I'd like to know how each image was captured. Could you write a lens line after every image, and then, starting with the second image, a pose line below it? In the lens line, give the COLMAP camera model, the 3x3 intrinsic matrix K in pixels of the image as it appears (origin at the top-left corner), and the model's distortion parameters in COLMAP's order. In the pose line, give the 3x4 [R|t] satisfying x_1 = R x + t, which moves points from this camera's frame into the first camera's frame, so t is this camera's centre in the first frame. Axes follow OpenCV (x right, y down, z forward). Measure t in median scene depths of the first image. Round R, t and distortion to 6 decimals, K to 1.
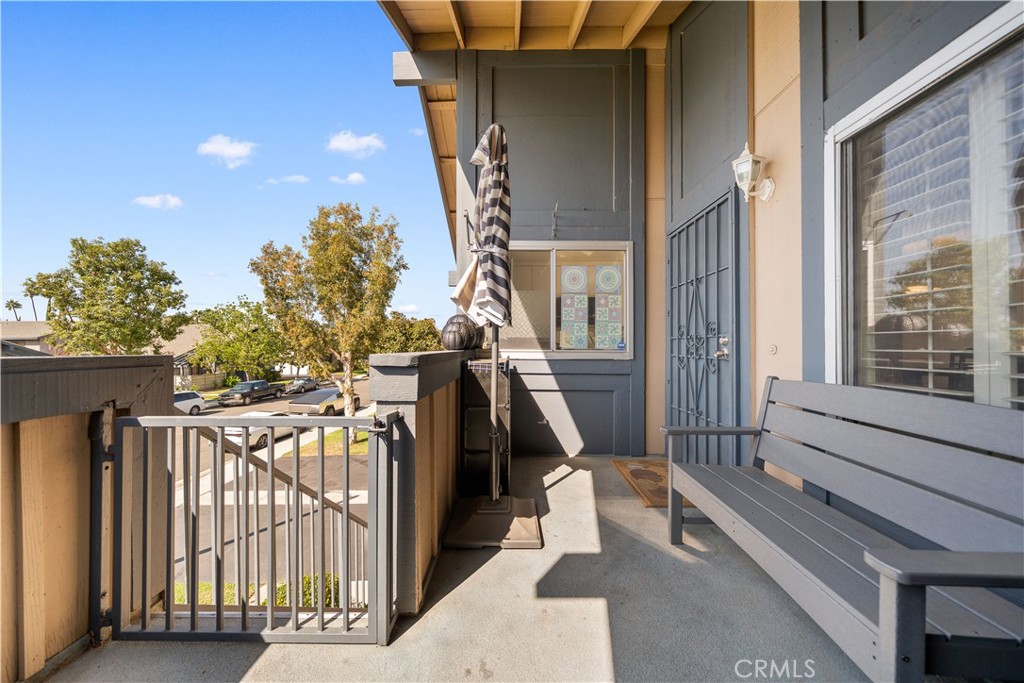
lens RADIAL K [[350.4, 0, 512.4], [0, 350.4, 344.5], [0, 0, 1]] dist [-0.003216, 0.000370]
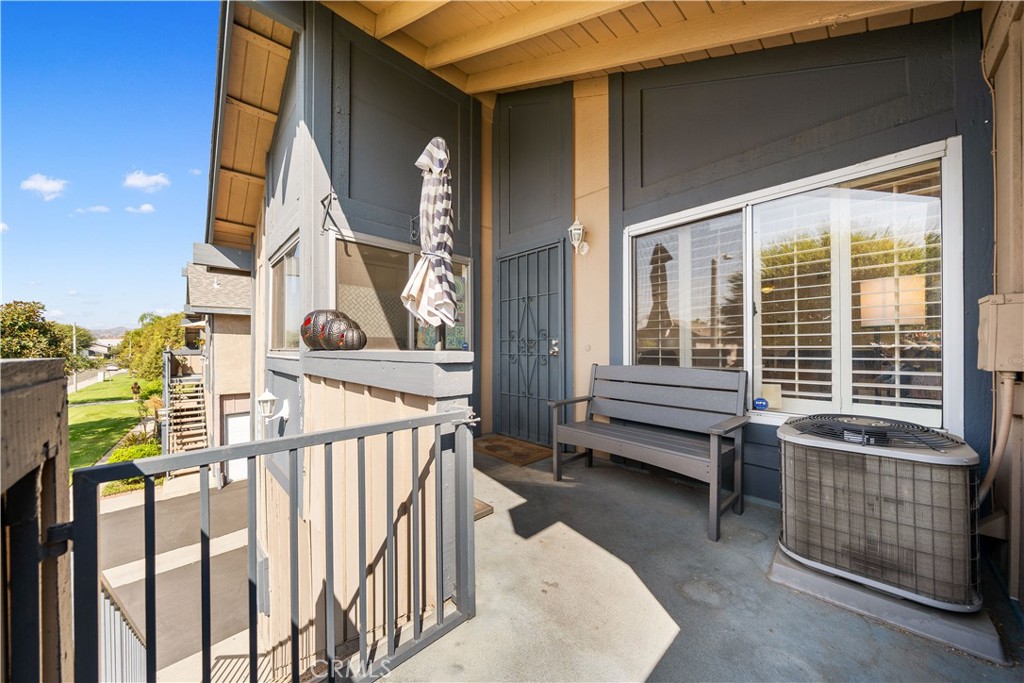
lens RADIAL K [[350.4, 0, 513.7], [0, 350.4, 346.0], [0, 0, 1]] dist [-0.003216, 0.000370]
pose [[0.714863, 0.001597, 0.699263, -0.651314], [-0.000961, 0.999999, -0.001302, 0.008512], [-0.699264, 0.000259, 0.714864, 0.078997]]
